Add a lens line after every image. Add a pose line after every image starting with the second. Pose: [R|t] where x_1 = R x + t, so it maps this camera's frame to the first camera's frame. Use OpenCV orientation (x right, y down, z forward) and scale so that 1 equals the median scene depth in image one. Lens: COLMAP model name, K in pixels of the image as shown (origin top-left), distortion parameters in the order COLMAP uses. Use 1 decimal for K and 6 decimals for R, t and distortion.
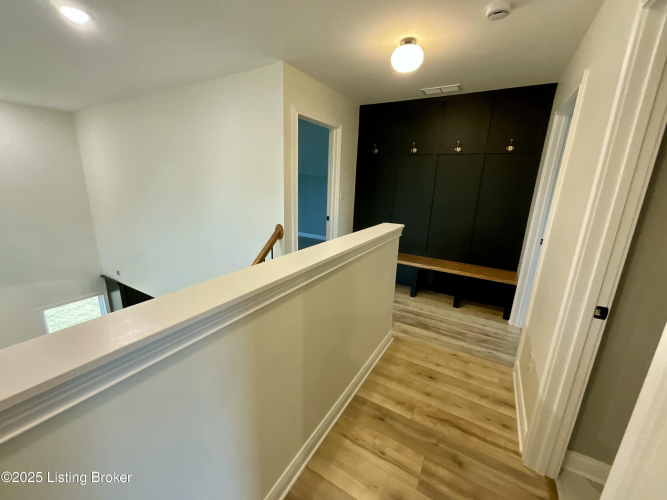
lens RADIAL K [[271.0, 0, 332.0], [0, 271.0, 249.8], [0, 0, 1]] dist [-0.000715, 0.000508]
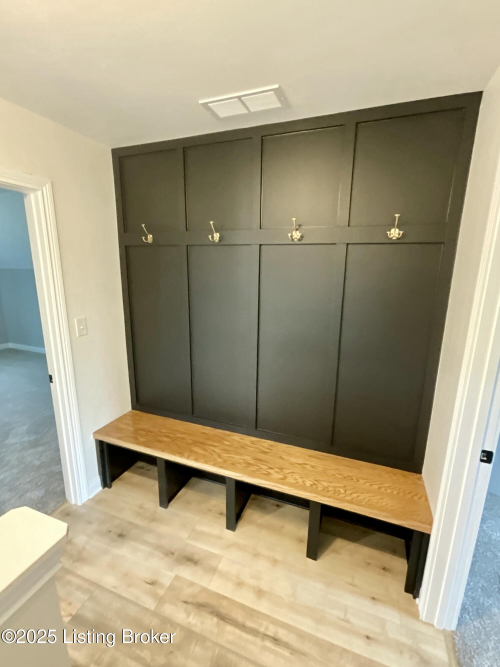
lens RADIAL K [[301.3, 0, 246.6], [0, 301.3, 333.4], [0, 0, 1]] dist [-0.010417, -0.000075]
pose [[0.986311, -0.053889, 0.155844, 0.296092], [0.058881, 0.997884, -0.027595, -0.190353], [-0.154027, 0.036393, 0.987396, 0.503407]]
